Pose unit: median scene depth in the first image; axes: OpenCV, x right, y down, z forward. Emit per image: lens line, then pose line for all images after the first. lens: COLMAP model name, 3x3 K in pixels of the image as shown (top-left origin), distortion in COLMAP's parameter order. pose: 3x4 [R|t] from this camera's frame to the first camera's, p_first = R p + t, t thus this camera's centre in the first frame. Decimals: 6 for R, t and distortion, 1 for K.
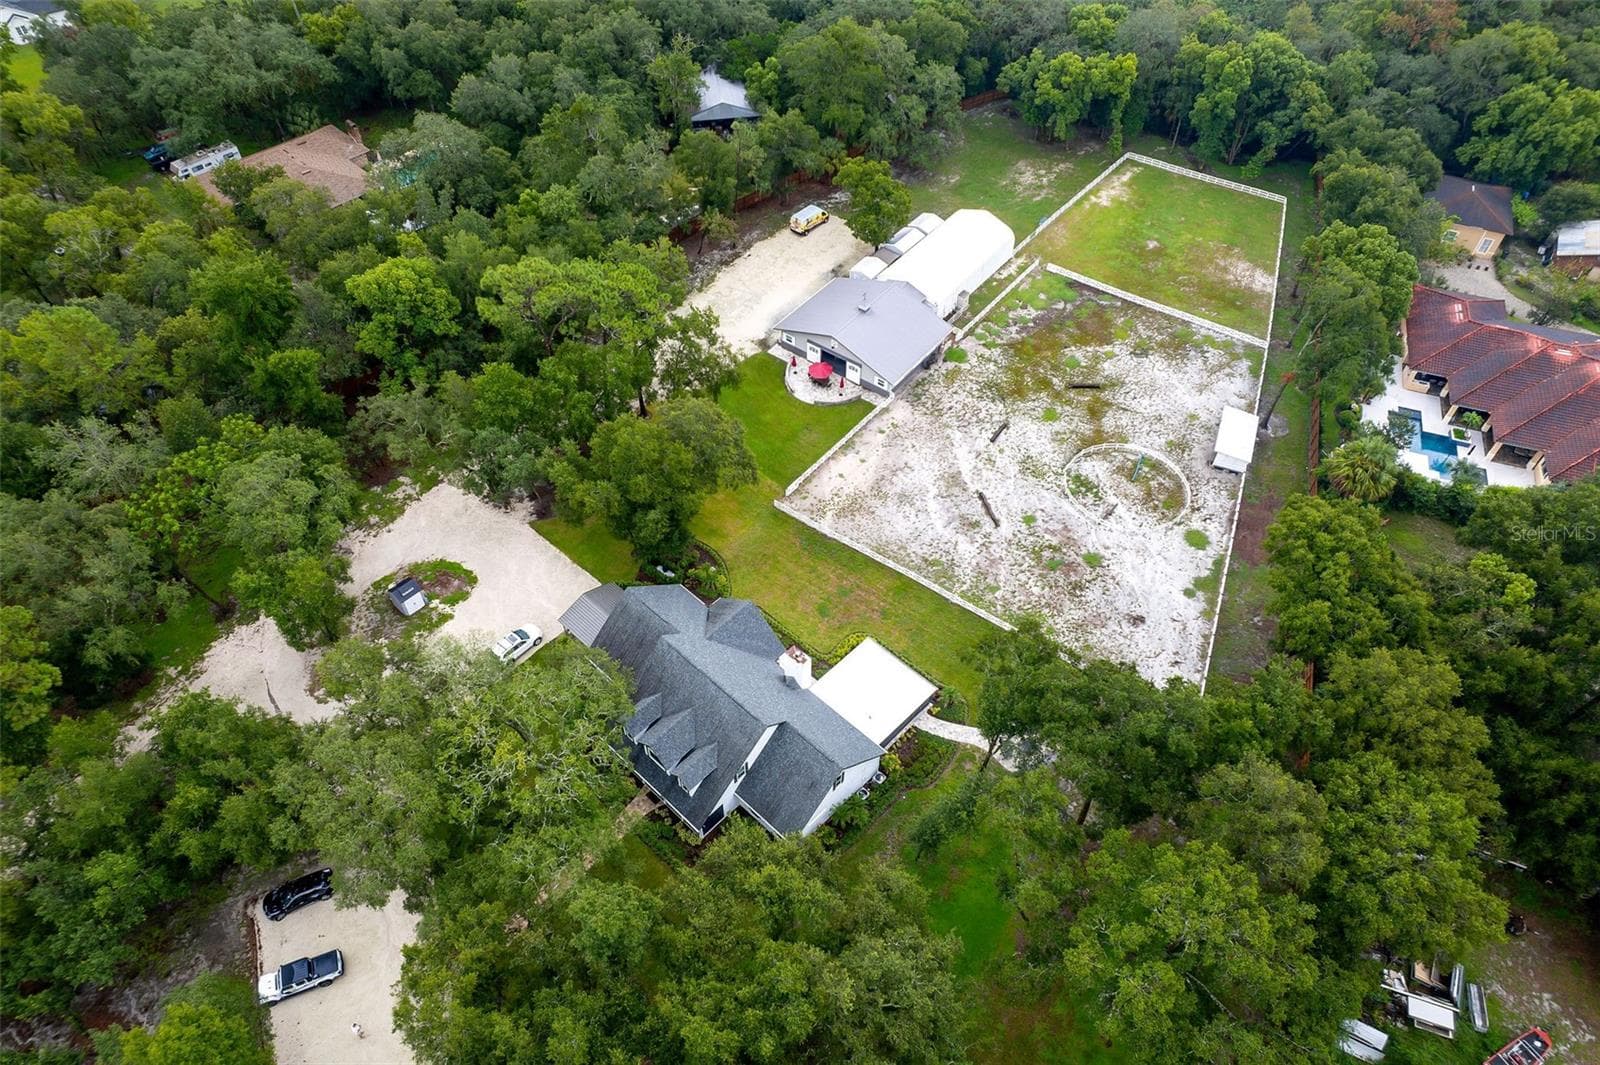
lens RADIAL K [[1024.7, 0, 804.8], [0, 1024.7, 528.5], [0, 0, 1]] dist [-0.074925, 0.068864]
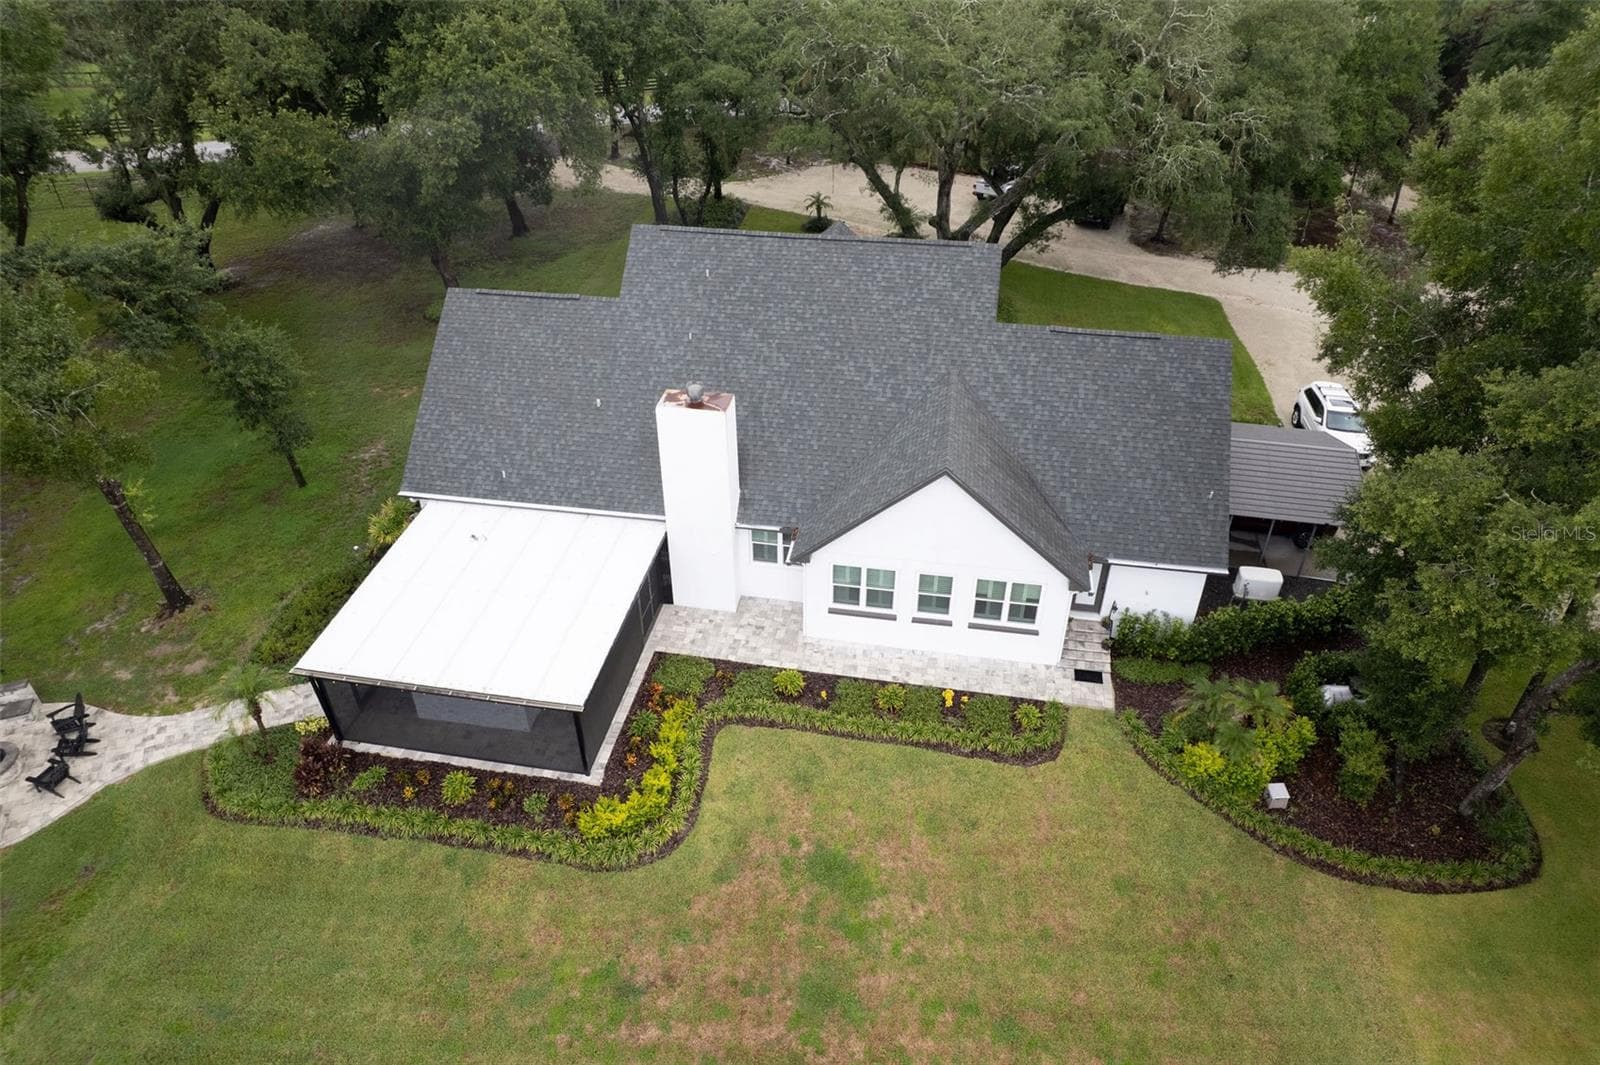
lens RADIAL K [[1024.7, 0, 805.6], [0, 1024.7, 533.8], [0, 0, 1]] dist [-0.074925, 0.068864]
pose [[-0.824892, 0.322330, -0.464389, 0.099161], [-0.428680, 0.178825, 0.885582, -0.134121], [0.368494, 0.929583, -0.009335, 0.773554]]
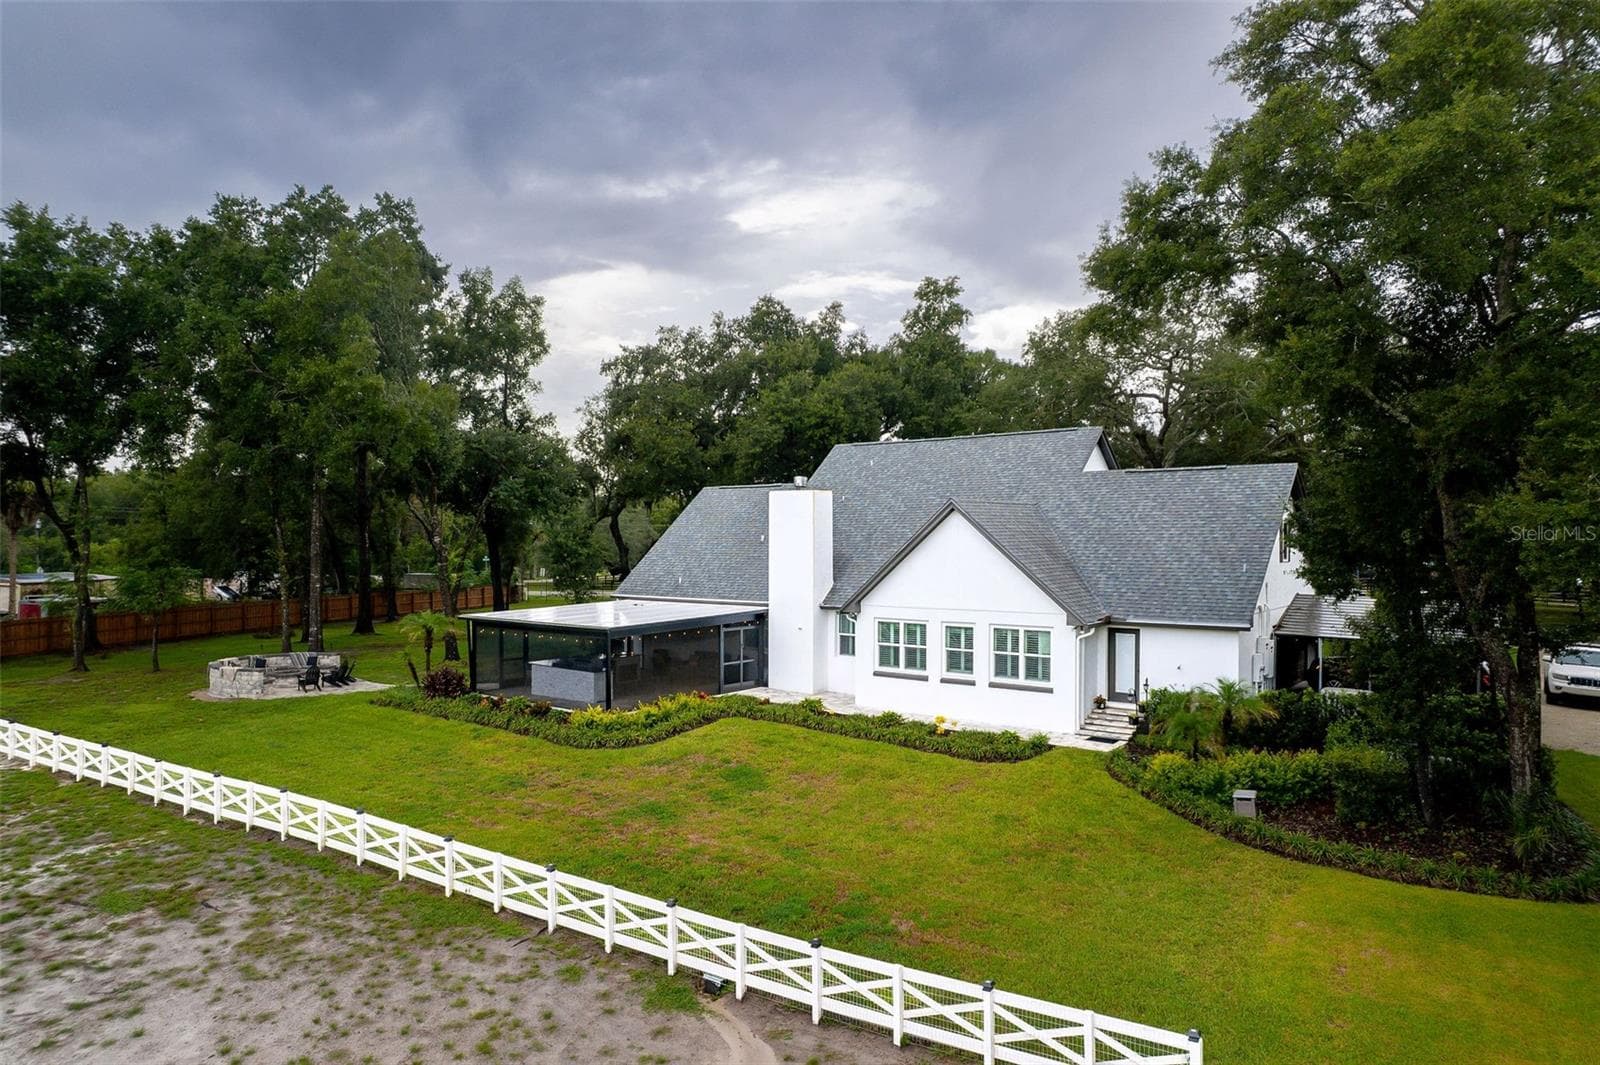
lens RADIAL K [[1024.7, 0, 804.3], [0, 1024.7, 536.0], [0, 0, 1]] dist [-0.074925, 0.068864]
pose [[-0.995022, -0.006283, -0.099460, 0.025604], [-0.079078, 0.657151, 0.749600, -0.135922], [0.060650, 0.753733, -0.654376, 0.948610]]
